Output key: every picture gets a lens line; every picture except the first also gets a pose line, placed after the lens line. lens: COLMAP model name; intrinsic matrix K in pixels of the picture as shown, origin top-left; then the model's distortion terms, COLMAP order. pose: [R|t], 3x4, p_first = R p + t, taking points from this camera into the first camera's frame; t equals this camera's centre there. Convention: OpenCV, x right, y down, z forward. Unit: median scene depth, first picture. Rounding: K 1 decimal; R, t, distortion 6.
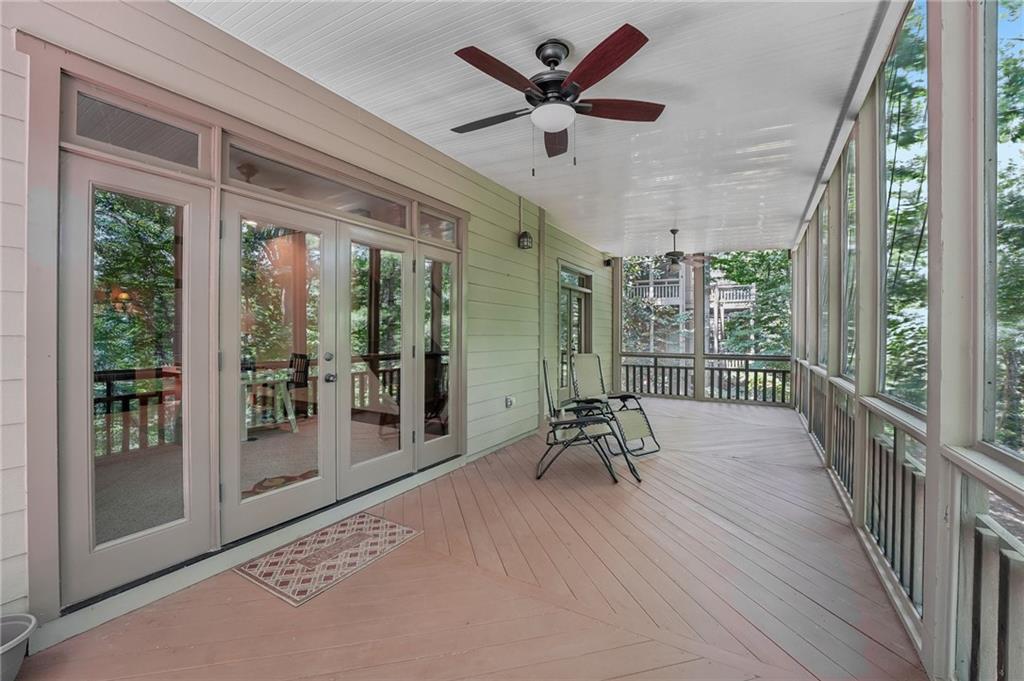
lens RADIAL K [[425.5, 0, 513.0], [0, 425.5, 331.3], [0, 0, 1]] dist [-0.015712, 0.000556]
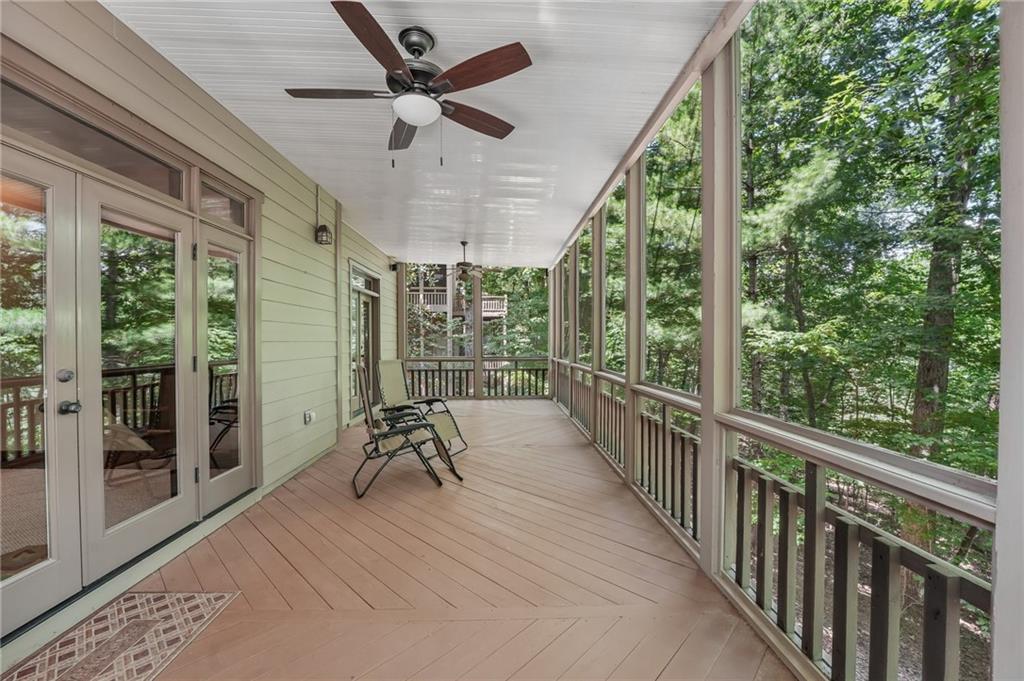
lens RADIAL K [[420.4, 0, 512.0], [0, 420.4, 340.5], [0, 0, 1]] dist [-0.019049, 0.003148]
pose [[0.844653, -0.007512, 0.535261, -0.130428], [0.002775, 0.999950, 0.009654, 0.000427], [-0.535307, -0.006669, 0.844631, 0.055808]]
